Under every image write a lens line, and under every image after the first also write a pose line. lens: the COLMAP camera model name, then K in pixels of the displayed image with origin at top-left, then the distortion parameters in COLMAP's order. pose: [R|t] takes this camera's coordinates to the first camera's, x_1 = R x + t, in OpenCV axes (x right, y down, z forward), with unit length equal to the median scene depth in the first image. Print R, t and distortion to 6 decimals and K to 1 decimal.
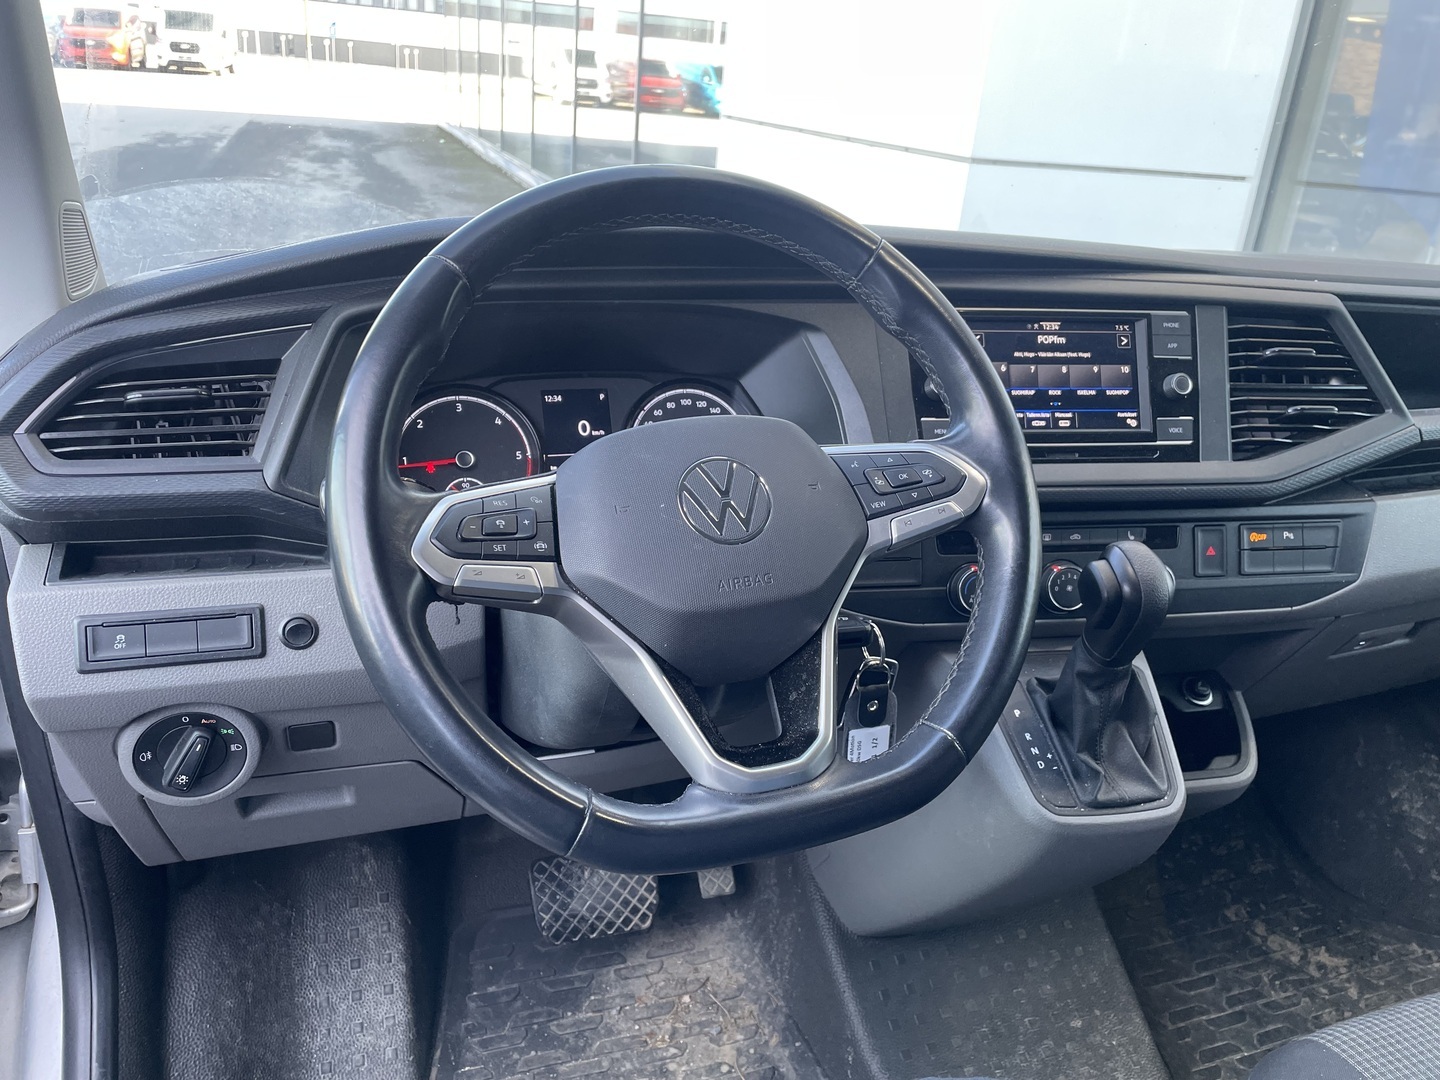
lens RADIAL K [[1105.4, 0, 724.9], [0, 1105.4, 529.7], [0, 0, 1]] dist [0.066886, -0.076727]
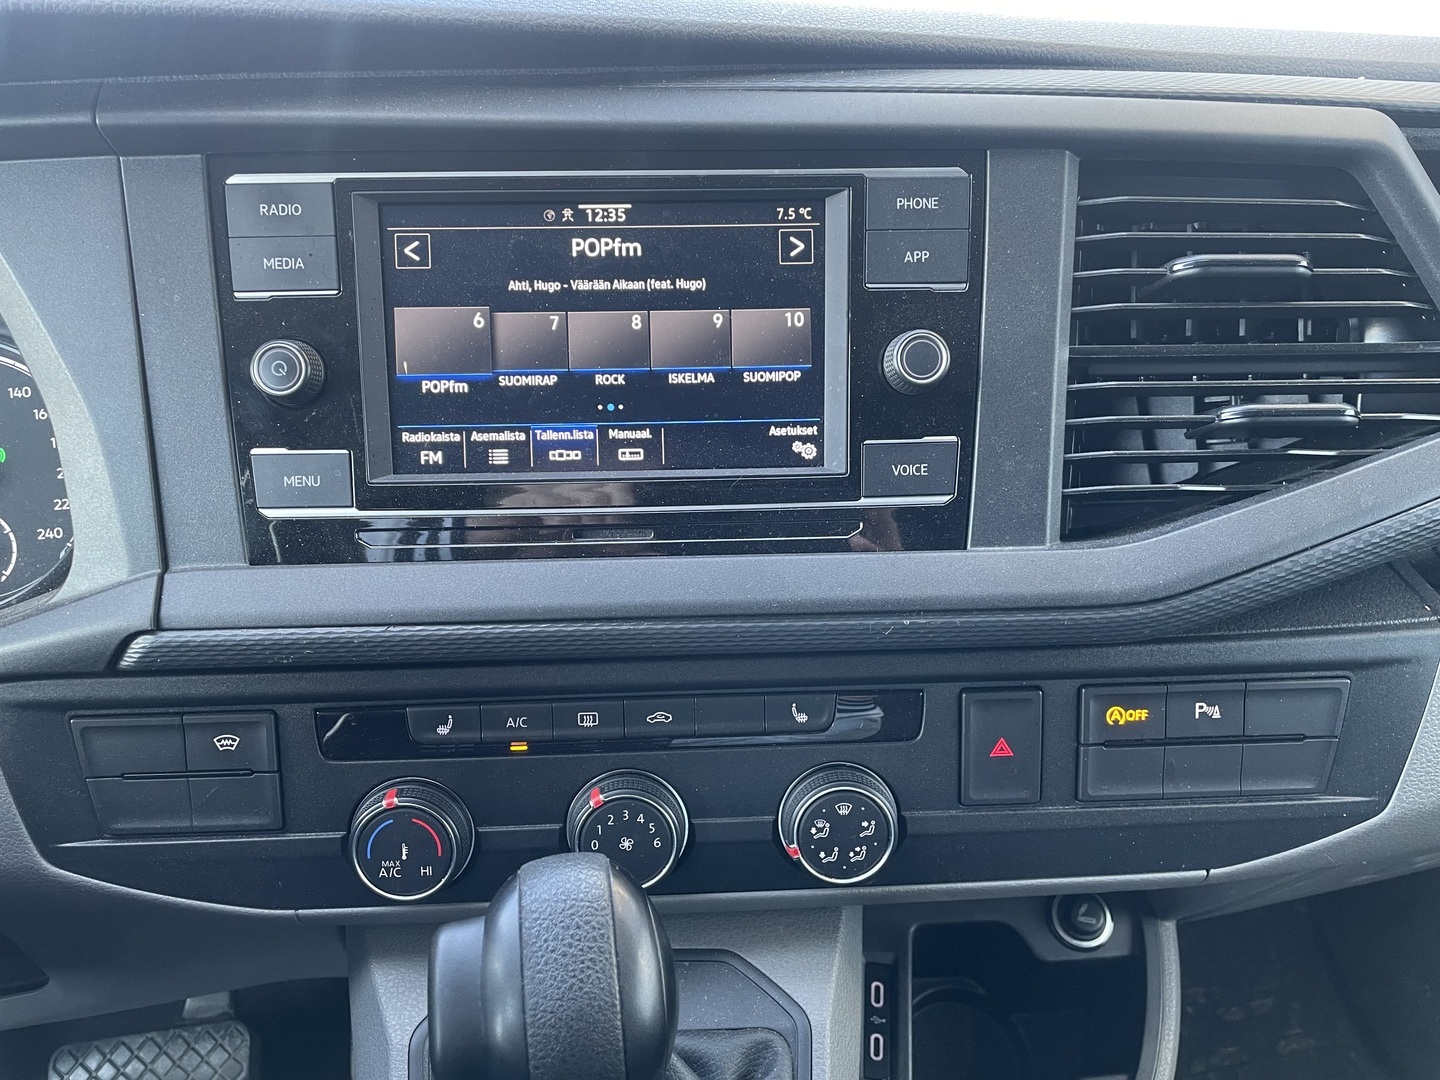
lens RADIAL K [[1105.4, 0, 710.8], [0, 1105.4, 550.3], [0, 0, 1]] dist [0.066886, -0.076727]
pose [[0.987392, 0.025068, -0.156295, 0.396063], [-0.002961, 0.990133, 0.140103, -0.116942], [0.158265, -0.137874, 0.977723, 0.585618]]
